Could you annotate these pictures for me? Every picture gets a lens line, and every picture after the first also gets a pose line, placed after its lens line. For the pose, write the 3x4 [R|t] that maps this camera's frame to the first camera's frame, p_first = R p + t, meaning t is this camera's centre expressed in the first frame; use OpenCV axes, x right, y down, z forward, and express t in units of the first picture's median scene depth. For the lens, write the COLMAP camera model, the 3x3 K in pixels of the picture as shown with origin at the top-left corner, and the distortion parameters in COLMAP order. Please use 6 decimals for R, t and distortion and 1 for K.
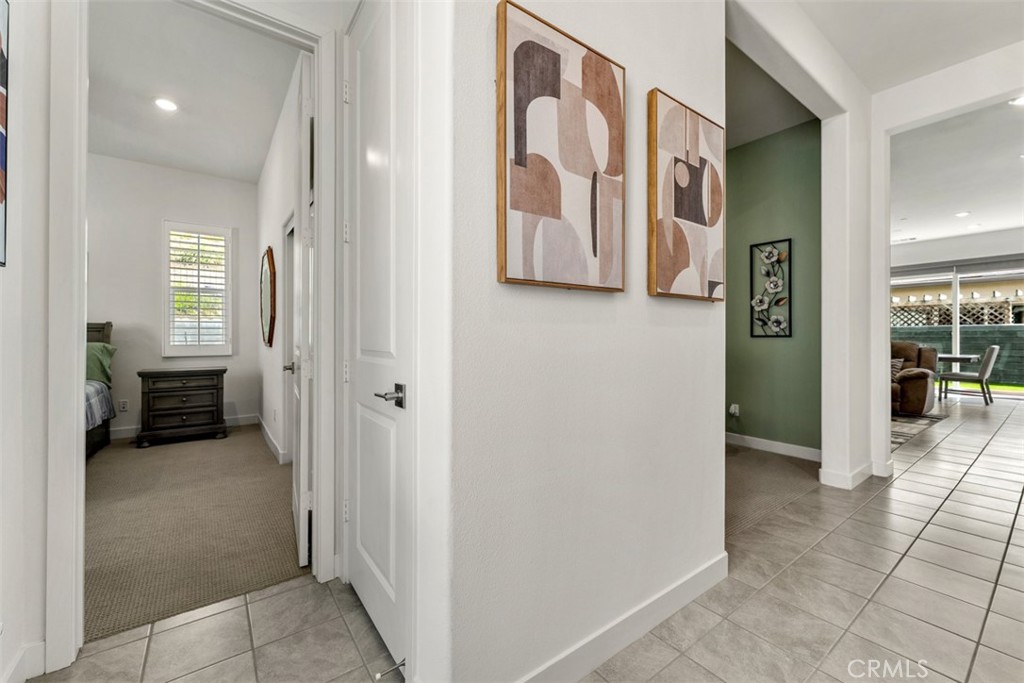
lens RADIAL K [[408.3, 0, 510.3], [0, 408.3, 336.0], [0, 0, 1]] dist [0.000652, 0.000092]
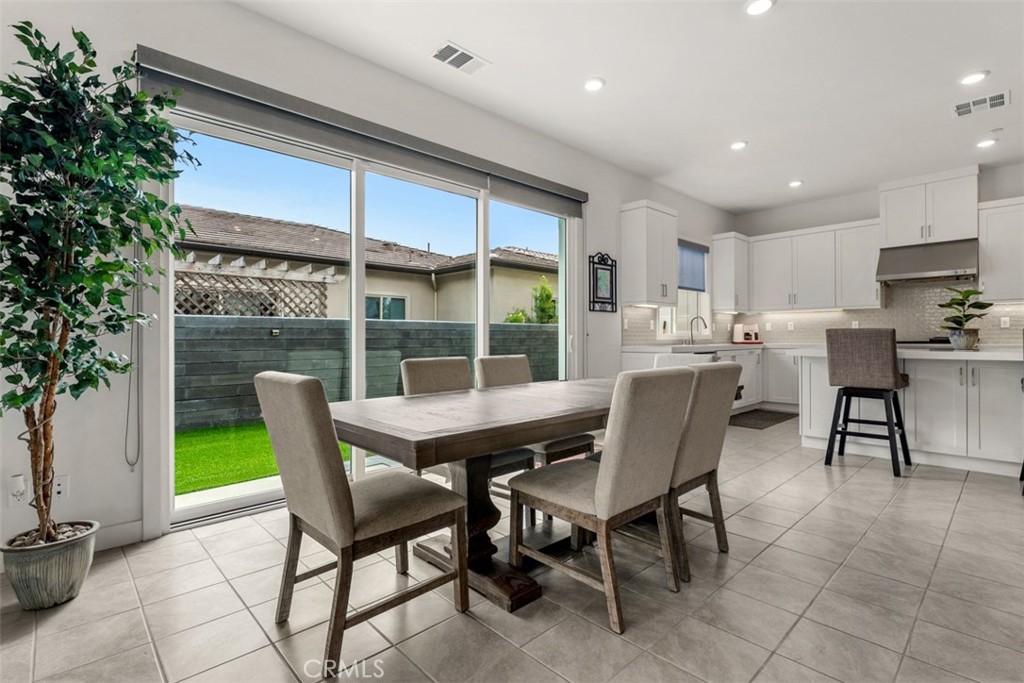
lens RADIAL K [[480.8, 0, 505.4], [0, 480.8, 331.2], [0, 0, 1]] dist [-0.000605, -0.000411]
pose [[-0.118992, 0.016115, 0.992764, 2.333274], [0.003120, 0.999869, -0.015857, 0.022265], [-0.992890, 0.001210, -0.119027, 4.330659]]
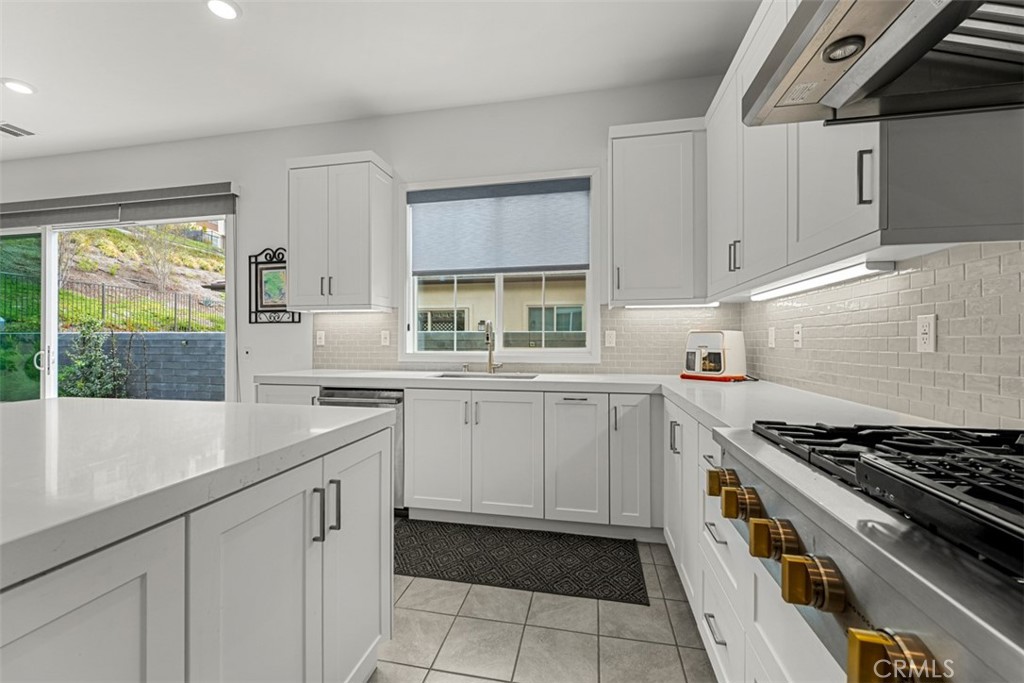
lens RADIAL K [[416.0, 0, 509.7], [0, 416.0, 340.7], [0, 0, 1]] dist [-0.002758, -0.000187]
pose [[0.744013, 0.003321, 0.668156, 4.568583], [-0.003225, 0.999994, -0.001380, -0.054009], [-0.668157, -0.001128, 0.744020, 1.318743]]
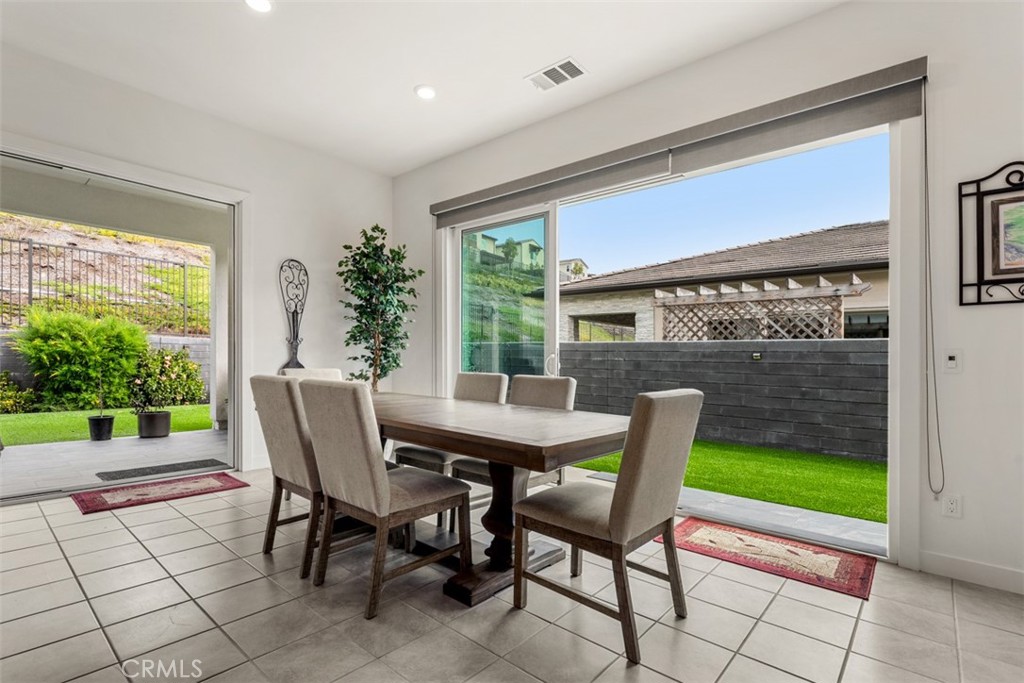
lens RADIAL K [[484.2, 0, 501.7], [0, 484.2, 355.2], [0, 0, 1]] dist [-0.003556, -0.000779]
pose [[0.977699, 0.021643, 0.208893, 3.567879], [-0.020721, 0.999764, -0.006602, 0.025980], [-0.208987, 0.002127, 0.977916, 2.585407]]
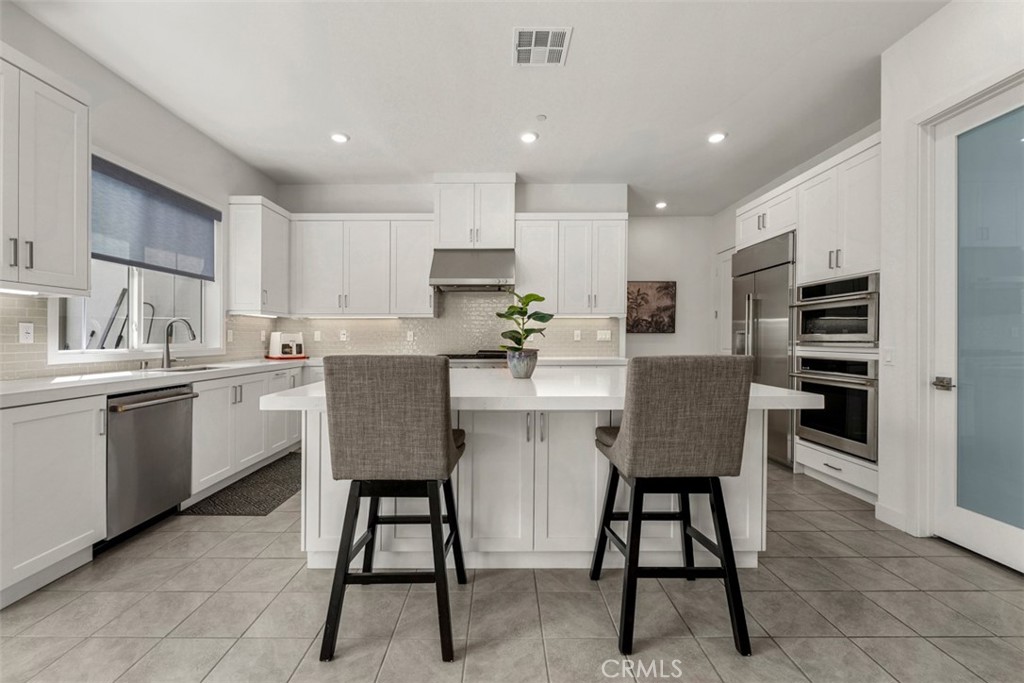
lens RADIAL K [[416.4, 0, 502.2], [0, 416.4, 338.0], [0, 0, 1]] dist [-0.001401, -0.000186]
pose [[-0.805078, 0.003371, 0.593160, 3.484636], [0.001632, 0.999993, -0.003468, -0.045823], [-0.593167, -0.001824, -0.805077, 3.150039]]
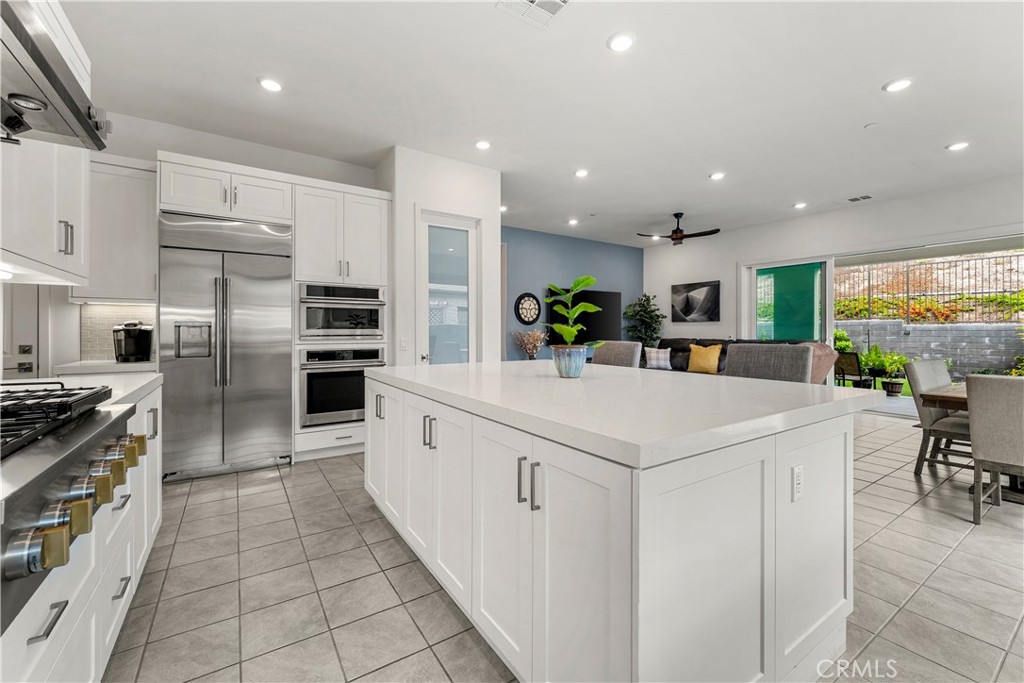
lens RADIAL K [[416.6, 0, 508.0], [0, 416.6, 329.5], [0, 0, 1]] dist [-0.002482, -0.000206]
pose [[-0.055072, -0.003995, -0.998474, 5.424009], [0.000239, 0.999992, -0.004014, -0.055439], [0.998482, -0.000460, -0.055070, 1.934647]]
